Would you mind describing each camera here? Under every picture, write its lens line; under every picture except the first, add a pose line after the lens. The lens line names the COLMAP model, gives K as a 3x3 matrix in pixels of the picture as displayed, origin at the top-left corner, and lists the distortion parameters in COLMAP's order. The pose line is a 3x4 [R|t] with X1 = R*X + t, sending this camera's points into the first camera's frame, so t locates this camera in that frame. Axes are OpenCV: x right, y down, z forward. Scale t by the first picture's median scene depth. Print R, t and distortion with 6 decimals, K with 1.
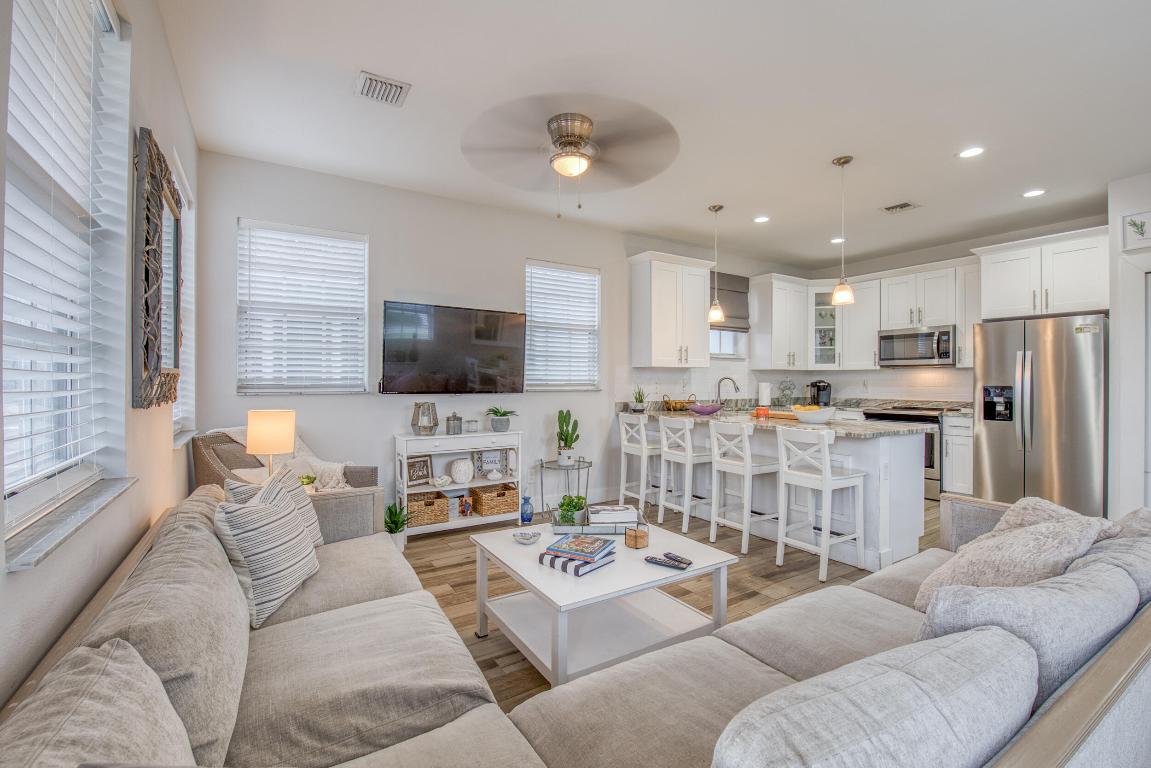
lens RADIAL K [[509.5, 0, 571.8], [0, 509.5, 380.3], [0, 0, 1]] dist [-0.010414, -0.004919]
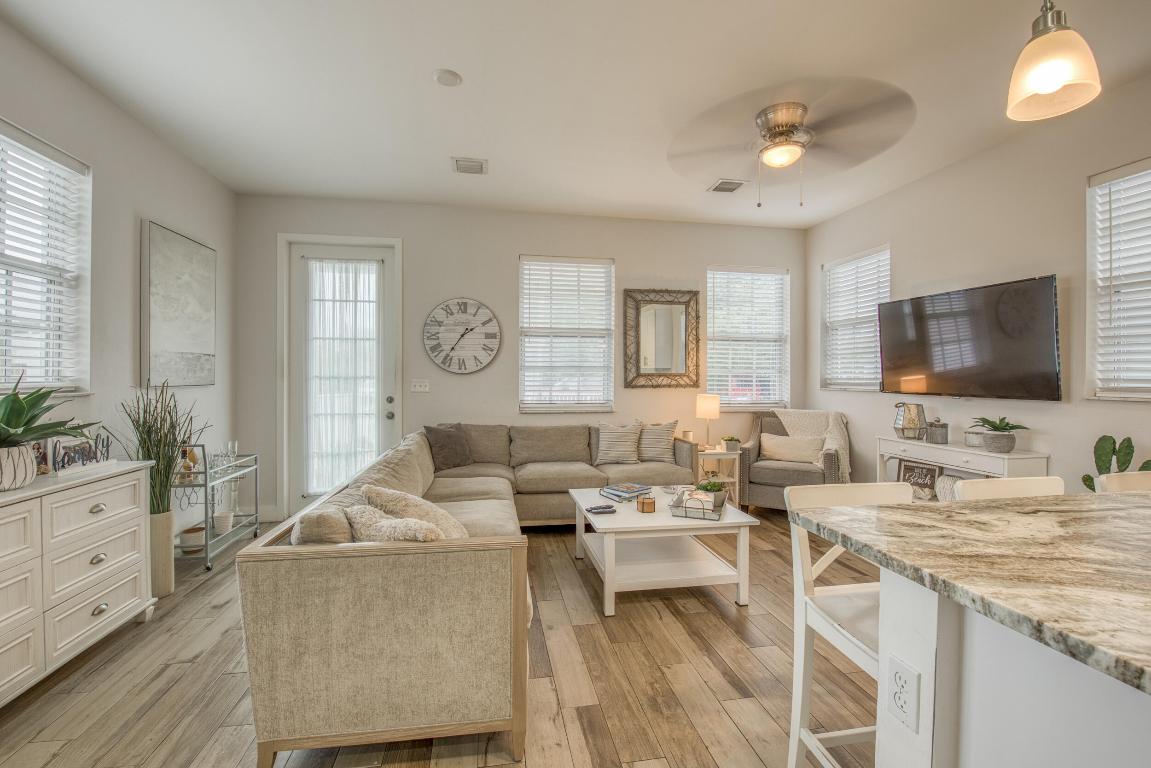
lens RADIAL K [[509.5, 0, 576.1], [0, 509.5, 377.1], [0, 0, 1]] dist [-0.010414, -0.004919]
pose [[-0.387243, -0.001680, -0.921976, 0.667036], [-0.006192, 0.999981, 0.000779, -0.001475], [0.921957, 0.006011, -0.387246, 0.656597]]
